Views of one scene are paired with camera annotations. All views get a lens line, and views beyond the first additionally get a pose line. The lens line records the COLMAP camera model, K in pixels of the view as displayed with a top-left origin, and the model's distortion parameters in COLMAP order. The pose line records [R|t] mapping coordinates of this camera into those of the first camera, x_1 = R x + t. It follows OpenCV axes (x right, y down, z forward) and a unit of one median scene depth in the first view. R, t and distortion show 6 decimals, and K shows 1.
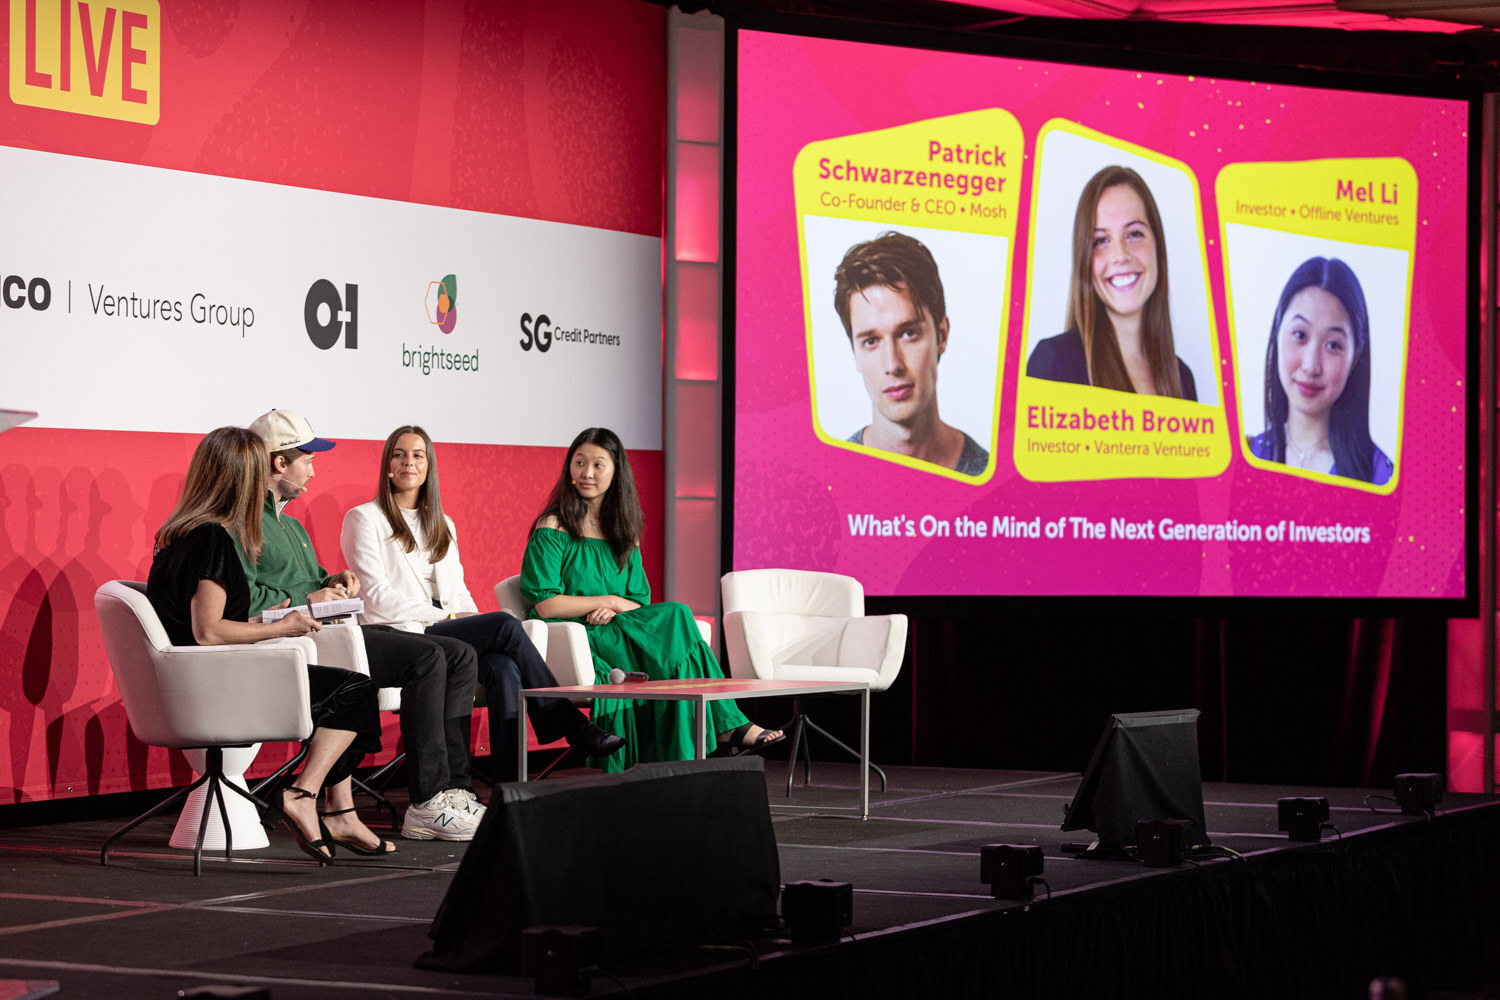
lens RADIAL K [[3634.6, 0, 750.0], [0, 3634.6, 500.0], [0, 0, 1]] dist [0.017726, -0.974089]
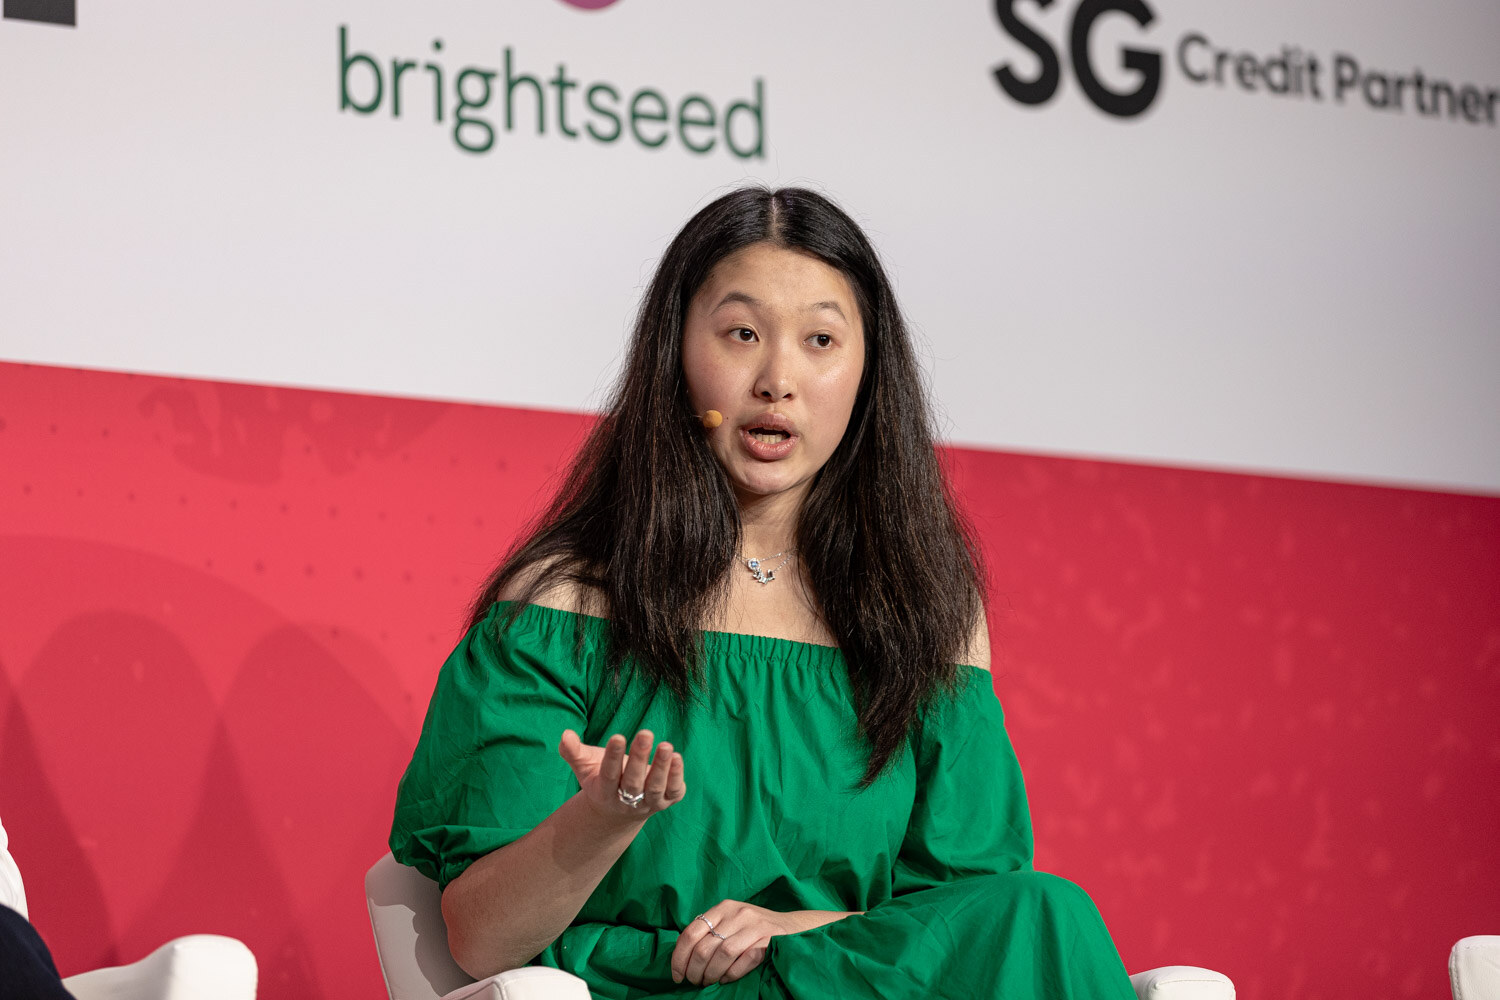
lens RADIAL K [[6108.9, 0, 750.0], [0, 6108.9, 500.0], [0, 0, 1]] dist [-0.062158, -3.694517]
pose [[0.900314, -0.077166, -0.428346, 0.123025], [0.023017, 0.991222, -0.130189, 0.051240], [0.434633, 0.107351, 0.894187, 0.634587]]
